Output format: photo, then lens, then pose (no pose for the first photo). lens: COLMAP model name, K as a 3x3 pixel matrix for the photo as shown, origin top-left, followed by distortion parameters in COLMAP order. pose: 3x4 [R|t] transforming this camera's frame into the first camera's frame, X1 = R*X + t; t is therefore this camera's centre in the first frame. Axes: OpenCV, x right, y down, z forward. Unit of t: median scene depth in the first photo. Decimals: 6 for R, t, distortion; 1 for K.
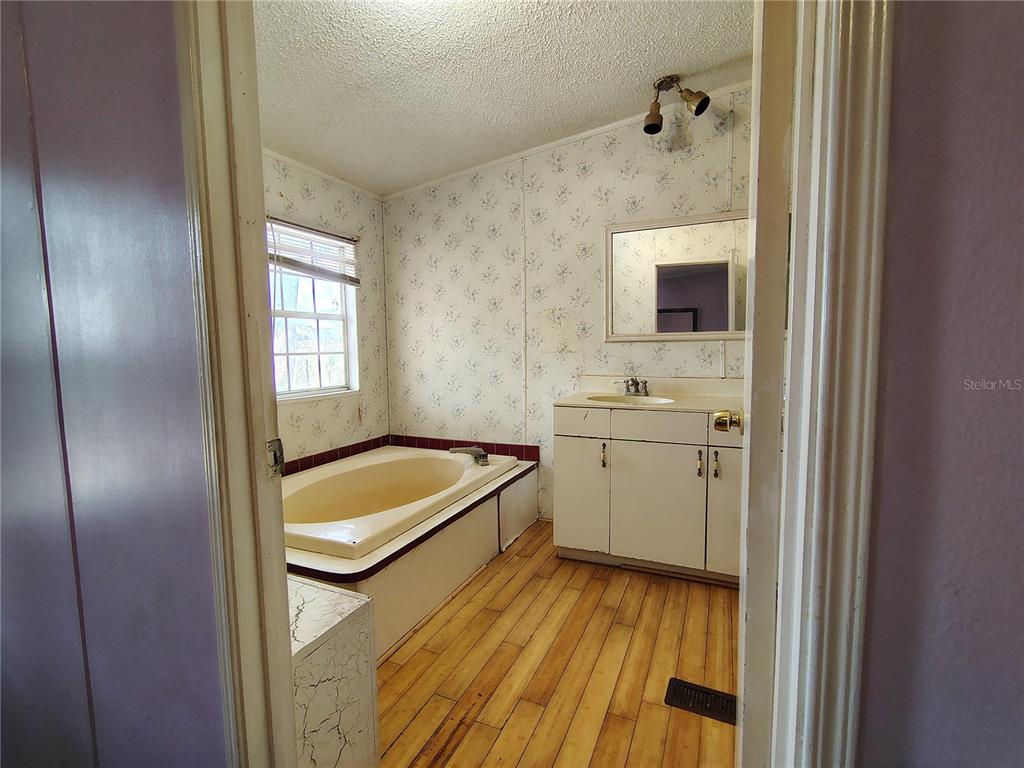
lens RADIAL K [[479.4, 0, 511.4], [0, 479.4, 383.1], [0, 0, 1]] dist [-0.001174, 0.000369]
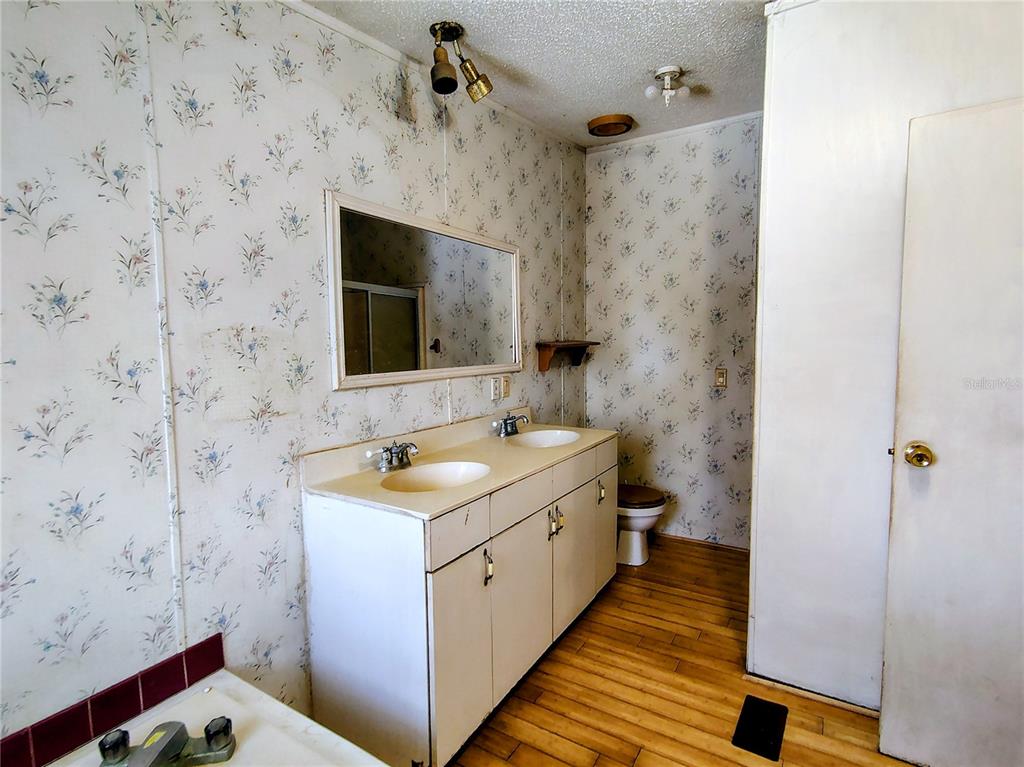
lens RADIAL K [[507.5, 0, 511.0], [0, 507.5, 389.2], [0, 0, 1]] dist [-0.000604, -0.000171]
pose [[0.139594, -0.072221, 0.987572, -0.392371], [0.091604, 0.994002, 0.059743, -0.107353], [-0.985963, 0.082125, 0.145372, 0.718563]]
